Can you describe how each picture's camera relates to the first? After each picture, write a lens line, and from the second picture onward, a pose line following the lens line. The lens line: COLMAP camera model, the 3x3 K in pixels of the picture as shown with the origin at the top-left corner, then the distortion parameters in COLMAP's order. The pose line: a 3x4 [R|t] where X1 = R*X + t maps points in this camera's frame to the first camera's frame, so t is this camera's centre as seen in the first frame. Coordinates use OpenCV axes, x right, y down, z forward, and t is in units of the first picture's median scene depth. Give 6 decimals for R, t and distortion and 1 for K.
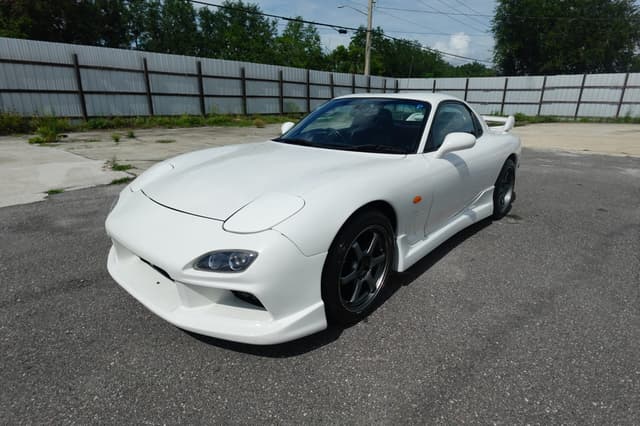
lens RADIAL K [[363.1, 0, 321.3], [0, 363.1, 212.4], [0, 0, 1]] dist [0.000547, 0.000949]
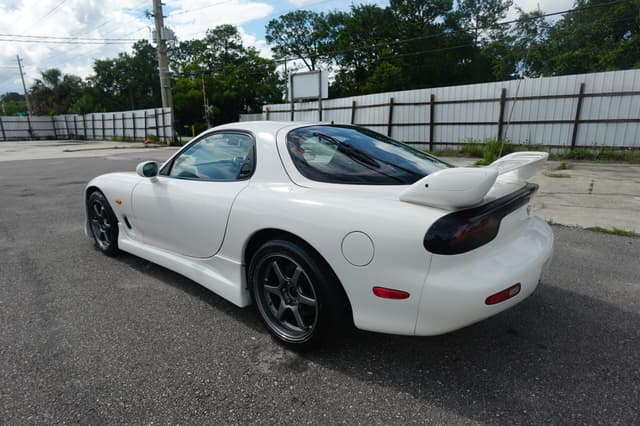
lens RADIAL K [[363.1, 0, 321.2], [0, 363.1, 213.4], [0, 0, 1]] dist [0.000547, 0.000949]
pose [[0.031927, 0.214542, -0.976193, 0.303626], [-0.283825, 0.938429, 0.196960, -0.089430], [0.958344, 0.270780, 0.090854, 0.298540]]
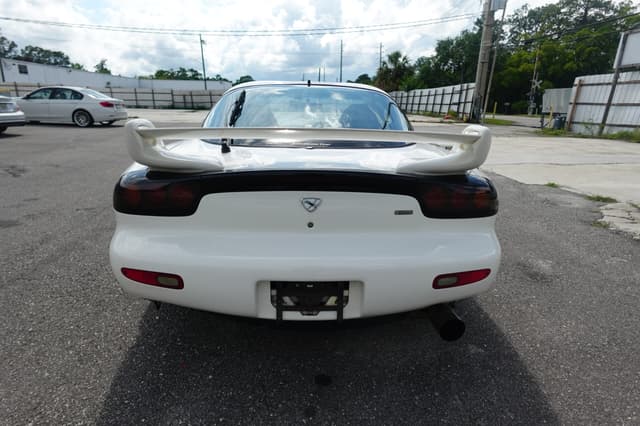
lens RADIAL K [[363.1, 0, 321.4], [0, 363.1, 214.2], [0, 0, 1]] dist [0.000547, 0.000949]
pose [[-0.724686, 0.172831, -0.667053, 0.219193], [-0.229196, 0.852463, 0.469868, -0.131869], [0.649845, 0.493393, -0.578156, 0.462129]]
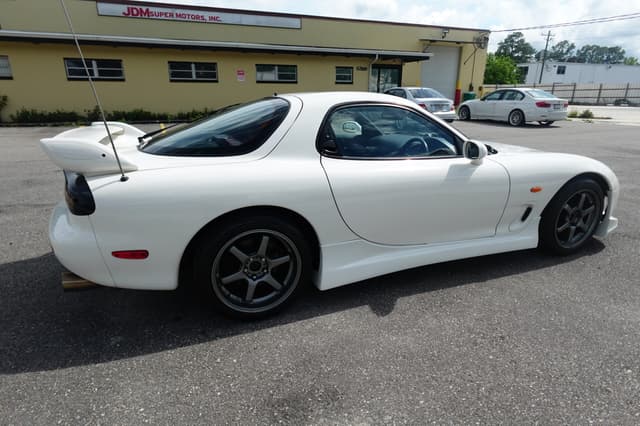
lens RADIAL K [[363.1, 0, 320.1], [0, 363.1, 215.6], [0, 0, 1]] dist [0.000547, 0.000949]
pose [[-0.882212, -0.158597, 0.443339, -0.046882], [0.126993, 0.826529, 0.548382, -0.153904], [-0.453404, 0.540090, -0.709033, 0.487354]]
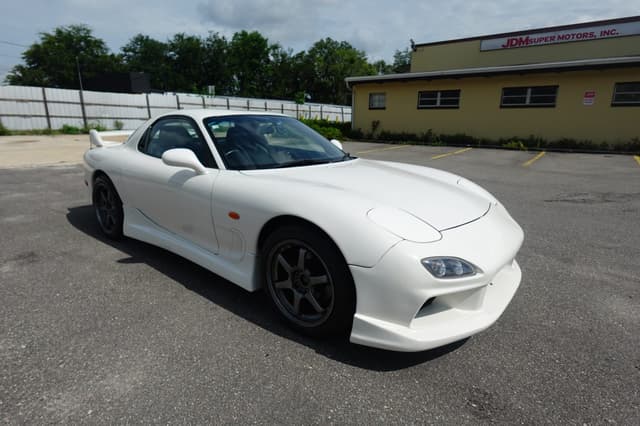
lens RADIAL K [[363.1, 0, 318.5], [0, 363.1, 213.0], [0, 0, 1]] dist [0.000547, 0.000949]
pose [[-0.020994, -0.255821, 0.966496, -0.235422], [0.280047, 0.926505, 0.251319, -0.070388], [-0.959757, 0.275940, 0.052191, 0.224731]]
